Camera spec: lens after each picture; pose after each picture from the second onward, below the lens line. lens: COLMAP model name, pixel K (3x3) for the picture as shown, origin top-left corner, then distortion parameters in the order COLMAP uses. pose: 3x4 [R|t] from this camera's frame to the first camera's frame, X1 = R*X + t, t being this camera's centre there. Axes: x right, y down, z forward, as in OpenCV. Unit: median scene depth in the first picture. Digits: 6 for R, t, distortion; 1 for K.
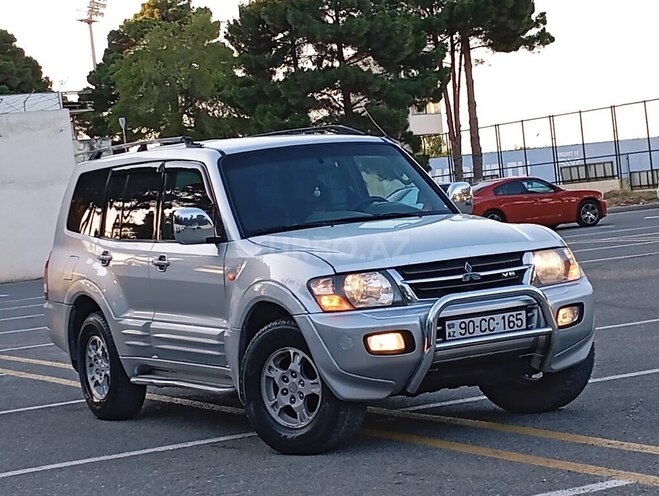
lens RADIAL K [[1704.6, 0, 326.9], [0, 1704.6, 254.2], [0, 0, 1]] dist [0.212597, 0.000000]
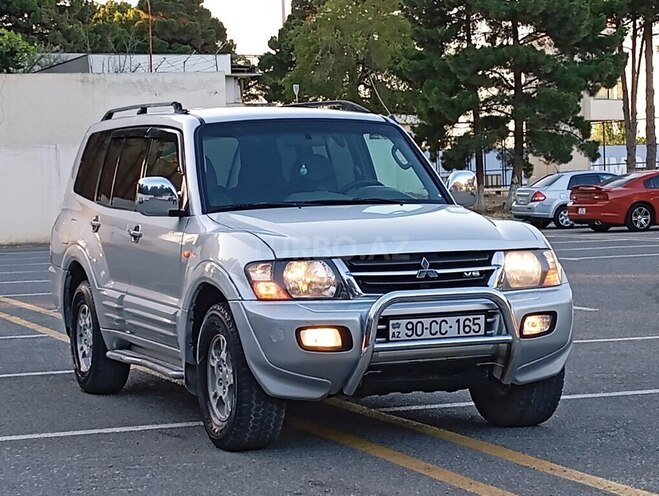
lens RADIAL K [[1704.6, 0, 330.3], [0, 1704.6, 242.1], [0, 0, 1]] dist [0.212597, 0.000000]
pose [[0.990602, 0.074481, -0.114720, 0.118468], [-0.073554, 0.997215, 0.012306, -0.009668], [0.115317, -0.003752, 0.993322, 0.073390]]
